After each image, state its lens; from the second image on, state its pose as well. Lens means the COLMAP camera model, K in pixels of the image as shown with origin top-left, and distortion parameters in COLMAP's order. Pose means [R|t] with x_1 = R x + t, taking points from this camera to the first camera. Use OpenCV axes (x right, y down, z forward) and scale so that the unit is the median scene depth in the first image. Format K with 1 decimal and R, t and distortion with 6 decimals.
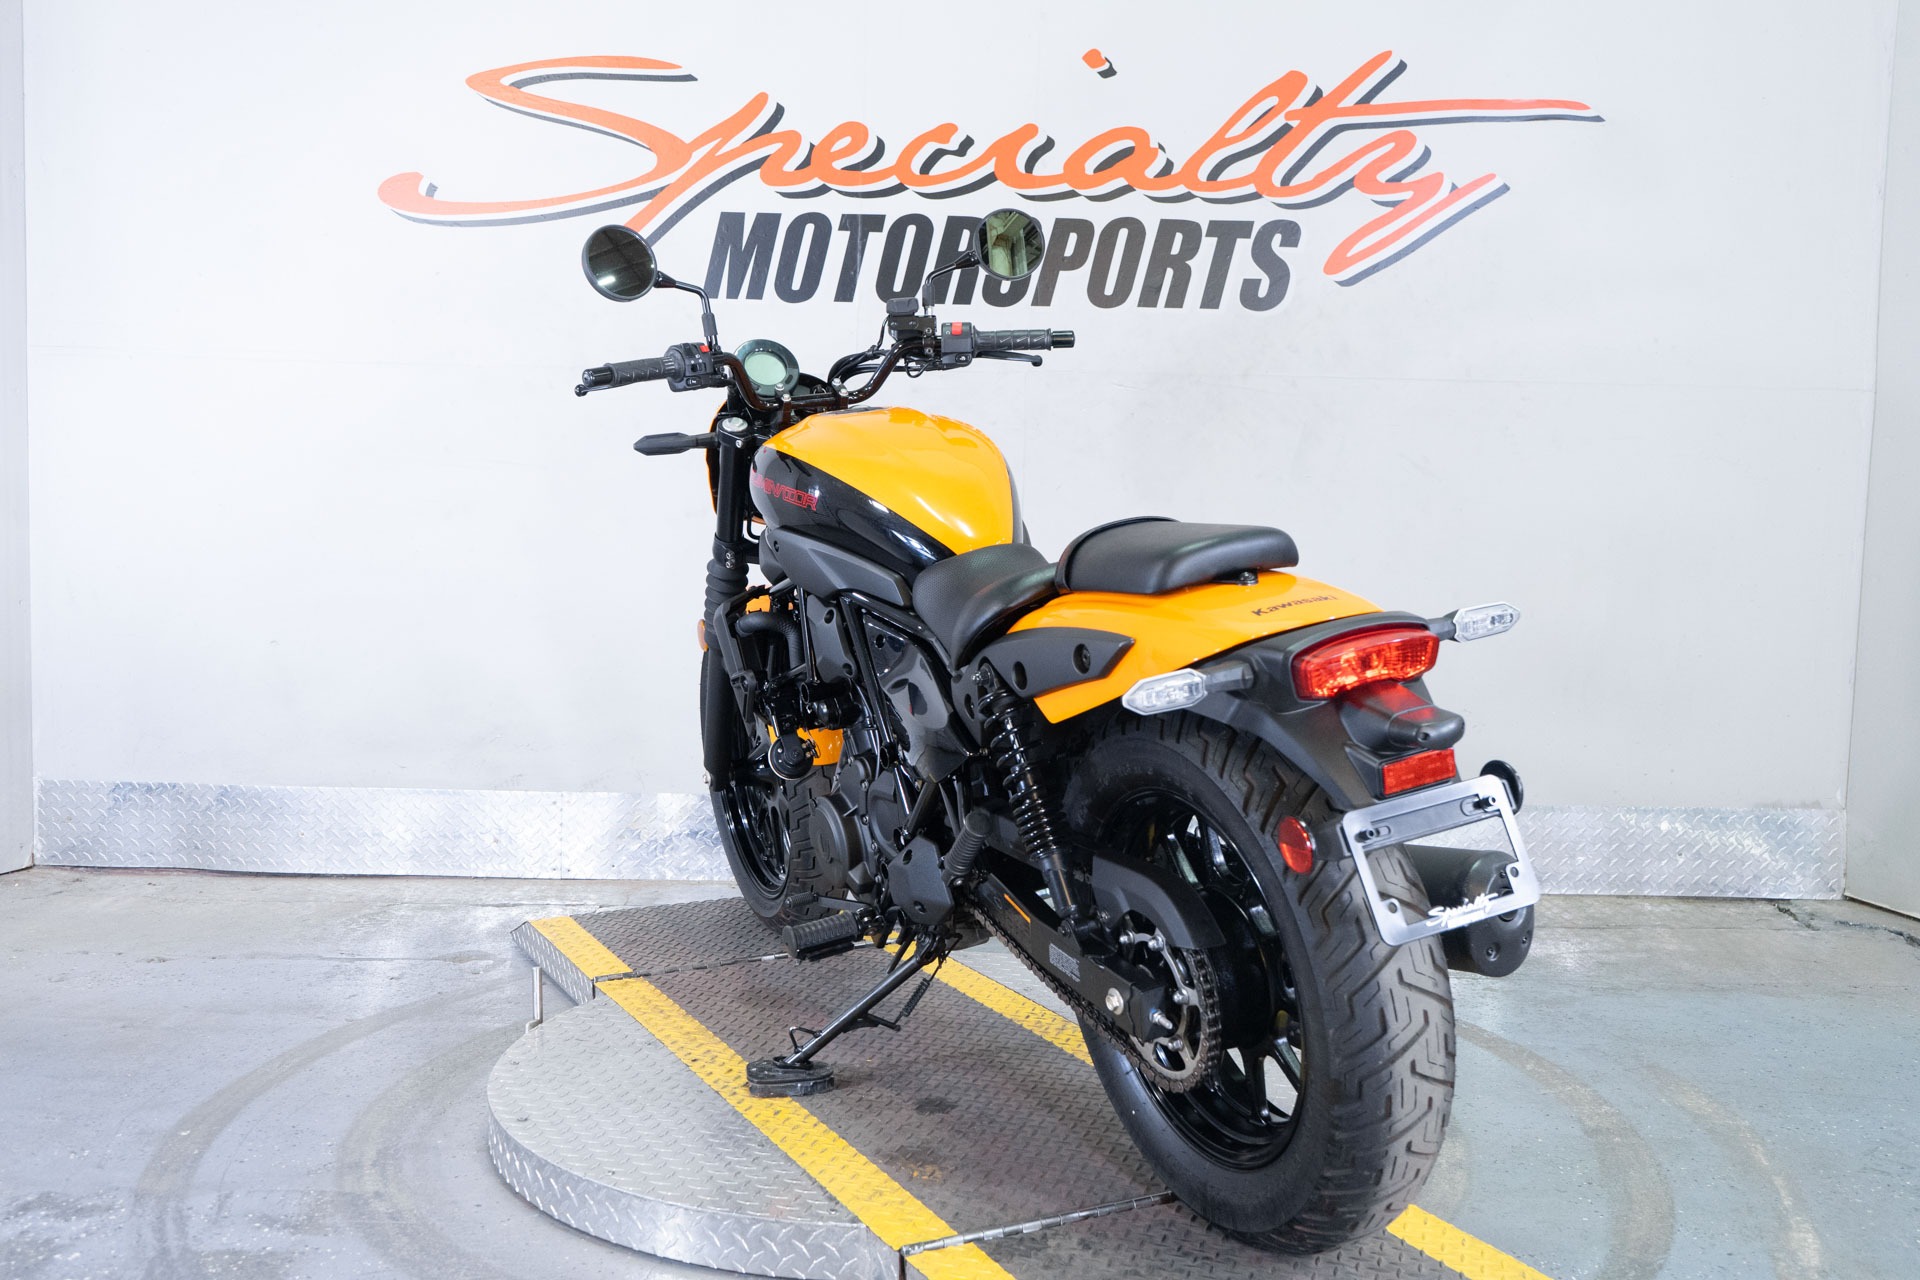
lens RADIAL K [[1878.3, 0, 972.2], [0, 1878.3, 633.3], [0, 0, 1]] dist [-0.000196, 0.000000]
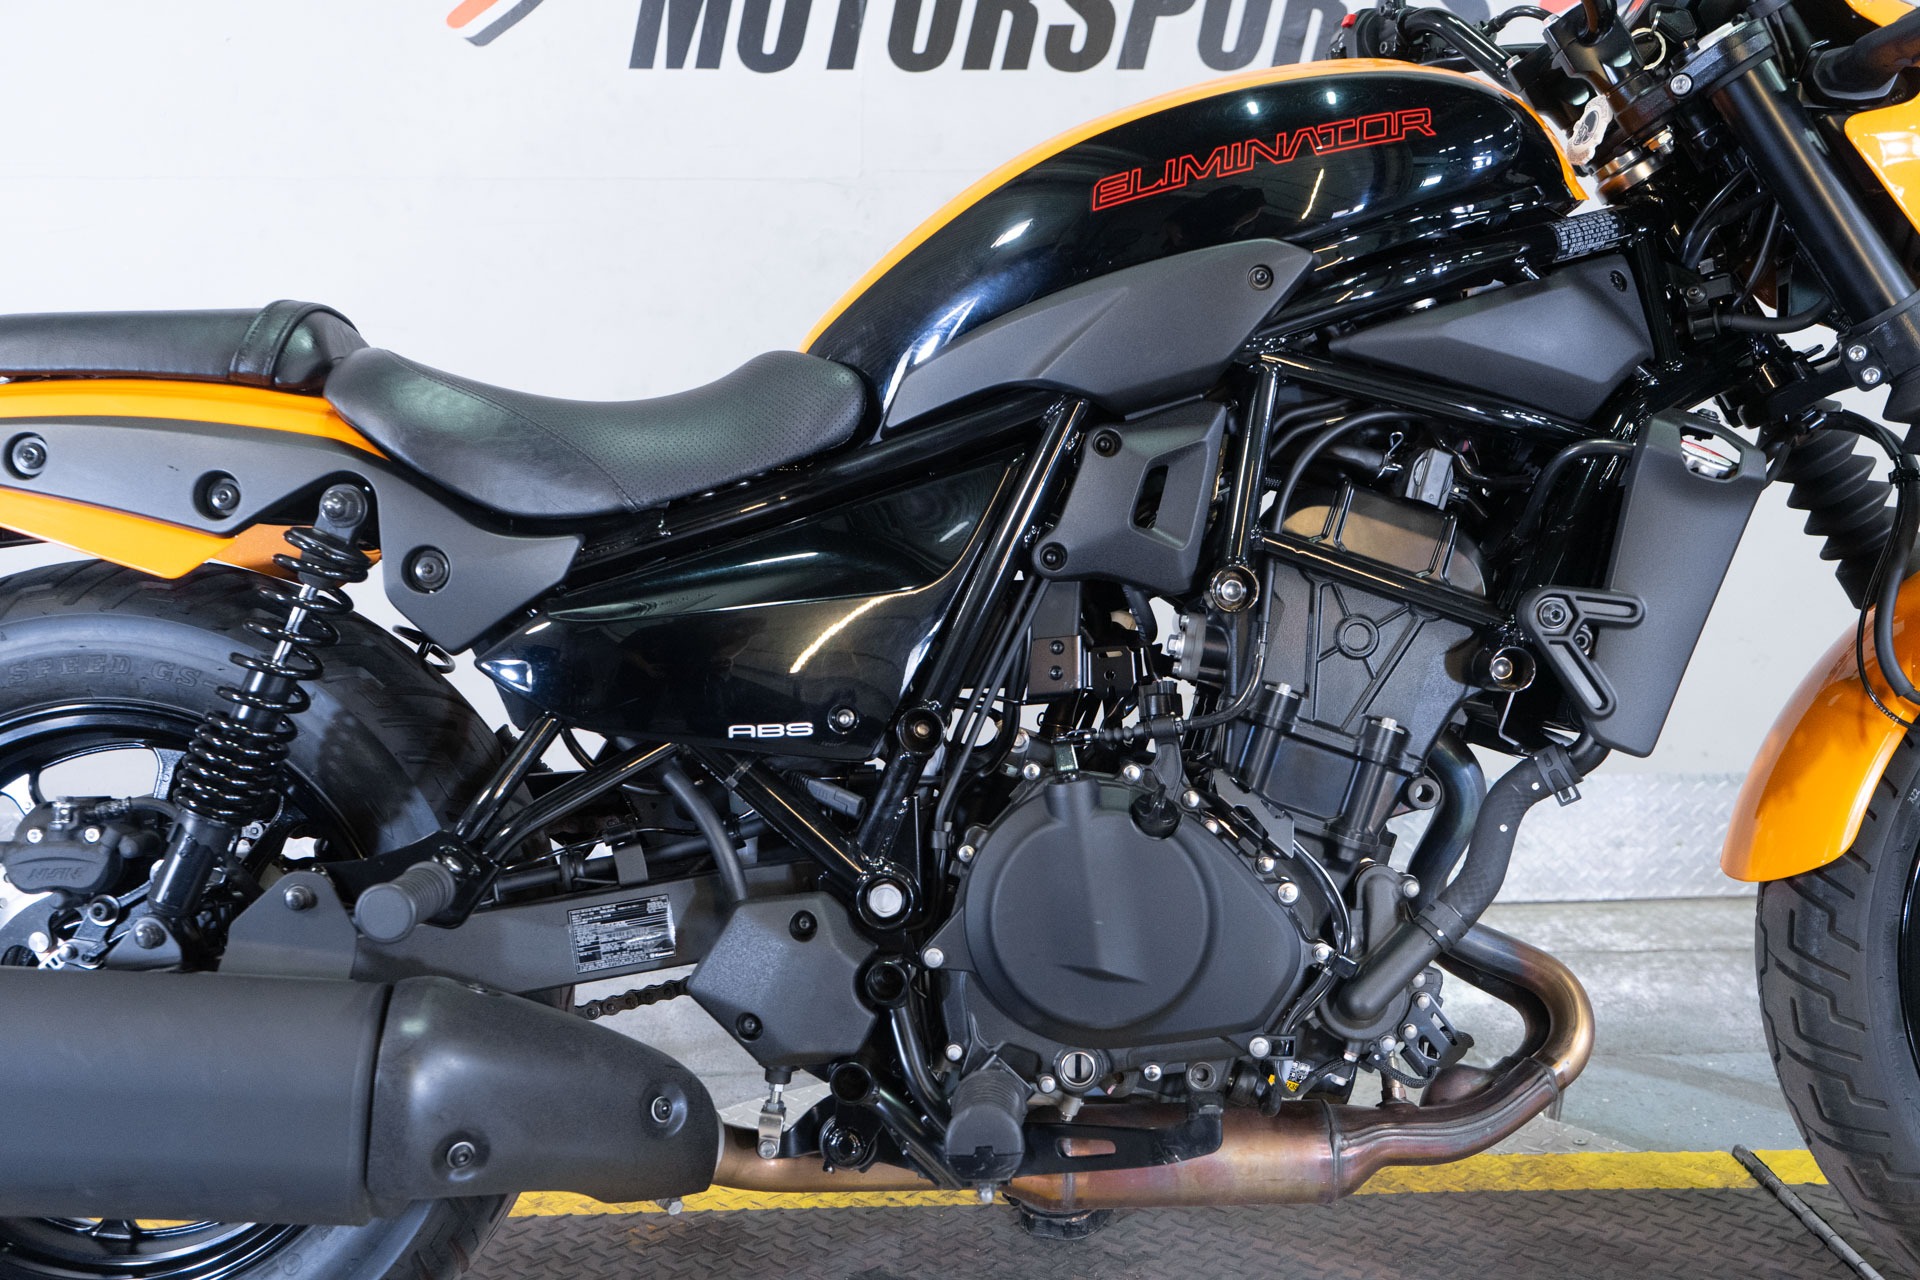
lens RADIAL K [[1878.3, 0, 971.3], [0, 1878.3, 666.1], [0, 0, 1]] dist [-0.000196, 0.000000]
pose [[0.997714, -0.036831, 0.056661, -0.068411], [0.034101, 0.998245, 0.048413, 0.007251], [-0.058345, -0.046370, 0.997219, 0.313660]]
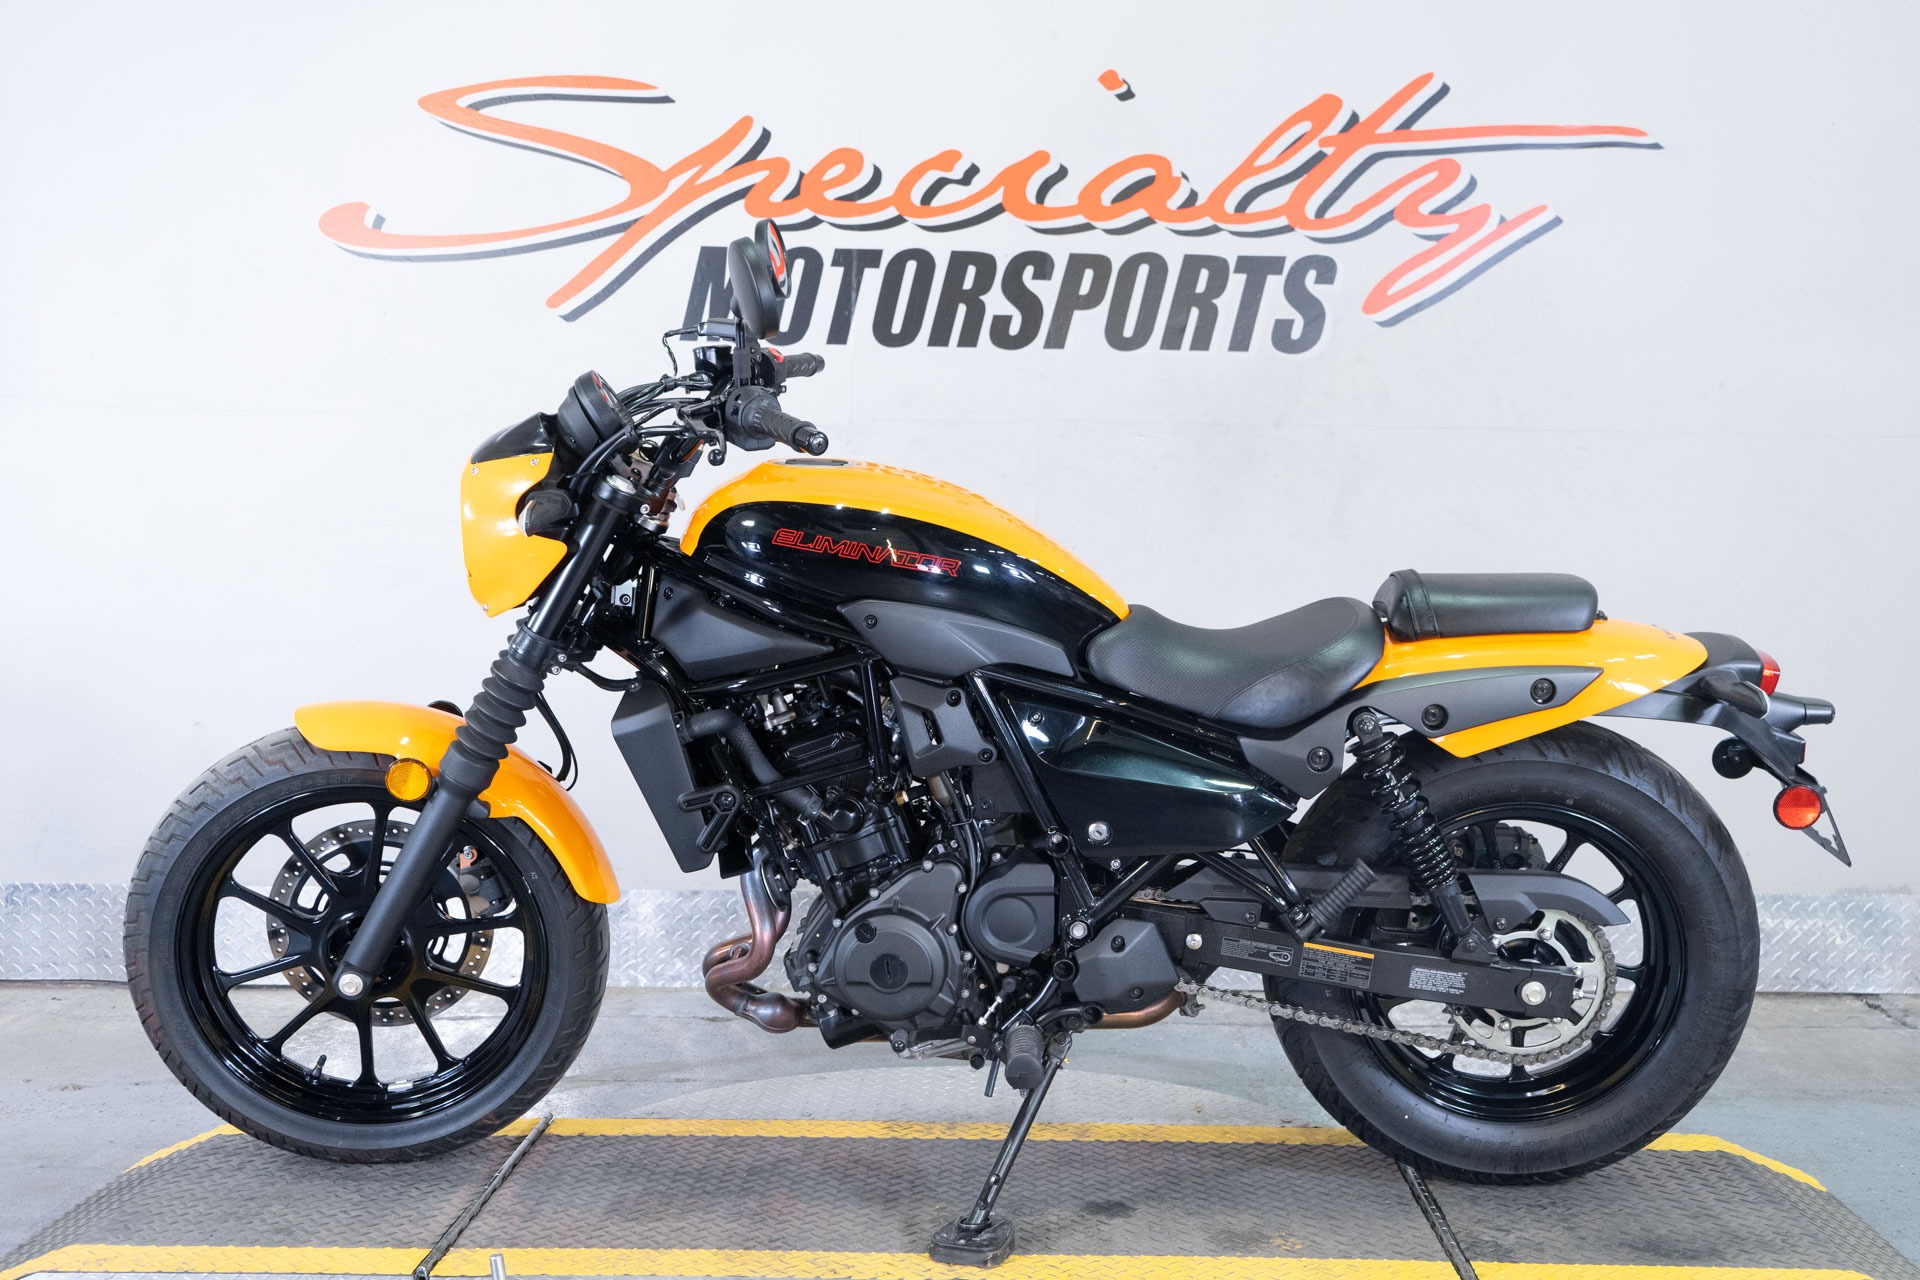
lens RADIAL K [[2031.2, 0, 975.1], [0, 2031.2, 628.2], [0, 0, 1]] dist [0.000453, 0.000000]
pose [[0.999410, -0.006011, 0.033821, -0.036085], [0.007288, 0.999261, -0.037751, -0.001993], [-0.033569, 0.037975, 0.998715, 0.022768]]
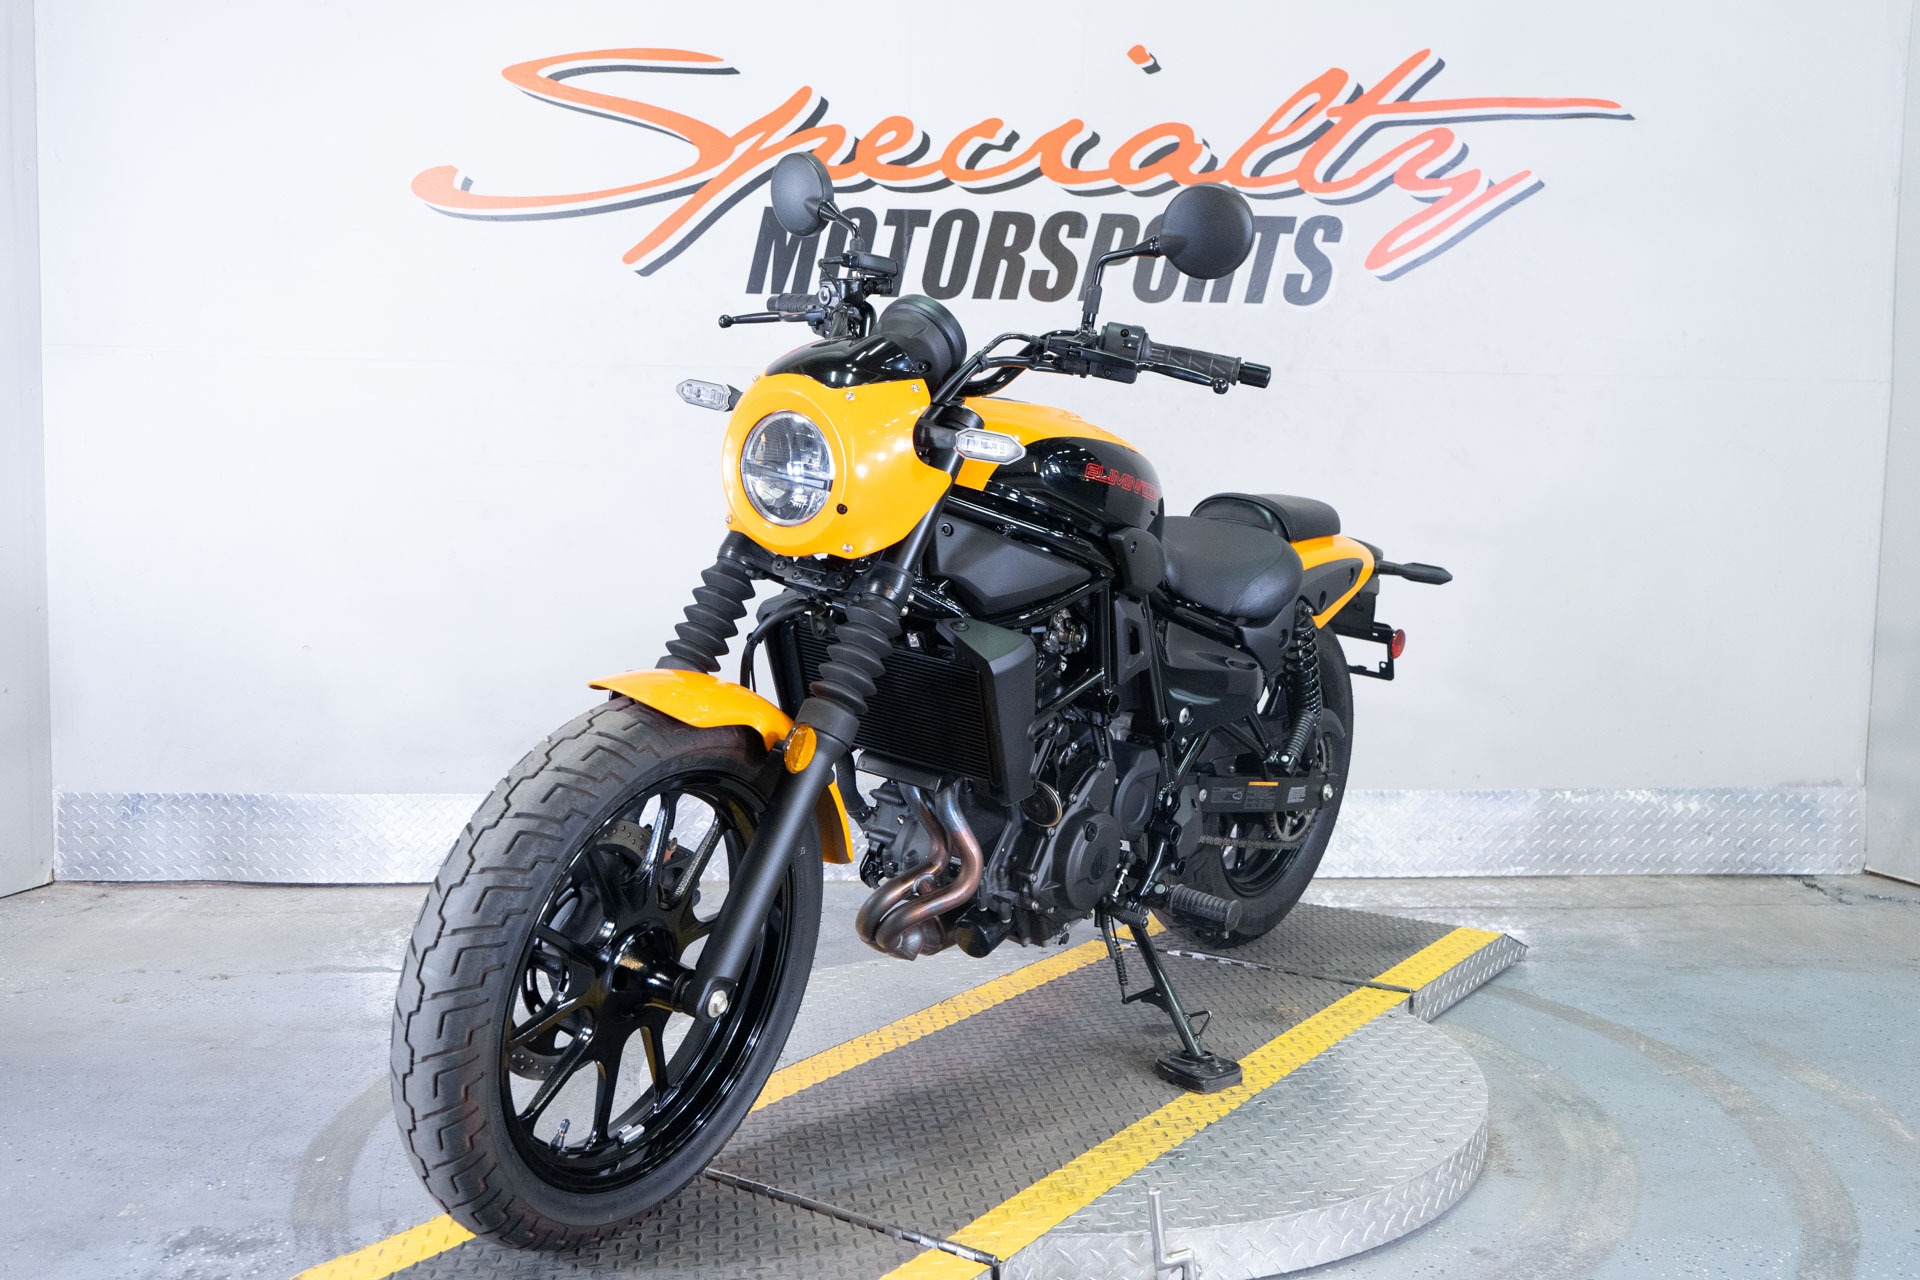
lens RADIAL K [[1839.0, 0, 969.2], [0, 1839.0, 634.2], [0, 0, 1]] dist [-0.002631, 0.000000]
pose [[0.997624, -0.014016, 0.067451, -0.095560], [0.013666, 0.999891, 0.005653, -0.002844], [-0.067523, -0.004718, 0.997707, 0.023838]]
